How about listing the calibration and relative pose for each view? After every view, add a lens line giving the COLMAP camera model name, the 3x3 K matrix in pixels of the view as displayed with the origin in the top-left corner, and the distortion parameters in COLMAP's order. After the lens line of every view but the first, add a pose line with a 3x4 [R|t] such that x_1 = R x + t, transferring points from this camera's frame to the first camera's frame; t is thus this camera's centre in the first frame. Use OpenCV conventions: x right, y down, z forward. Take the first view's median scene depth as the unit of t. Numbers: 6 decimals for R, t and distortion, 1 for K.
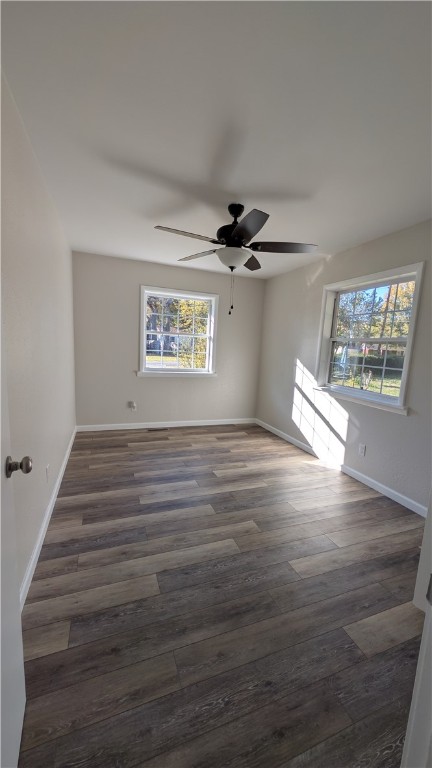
lens RADIAL K [[286.5, 0, 214.0], [0, 286.5, 386.1], [0, 0, 1]] dist [-0.000140, -0.000018]
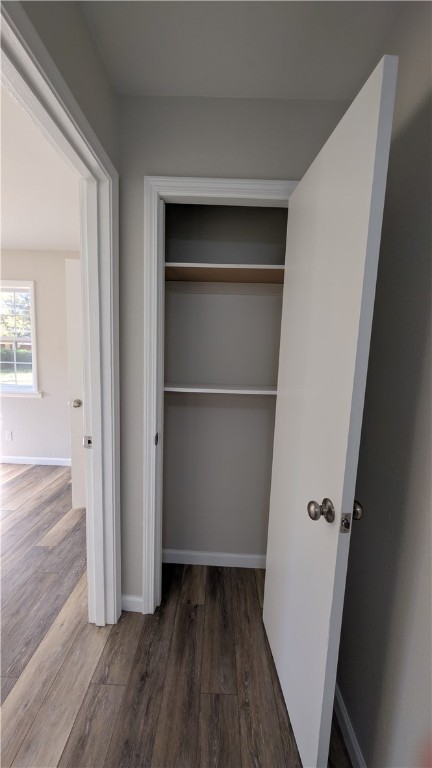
lens RADIAL K [[286.5, 0, 214.0], [0, 286.5, 386.1], [0, 0, 1]] dist [-0.000140, -0.000018]
pose [[0.370930, -0.138937, 0.918209, -0.248942], [0.117638, 0.987810, 0.101946, 0.009707], [-0.921180, 0.070202, 0.382752, -0.249365]]
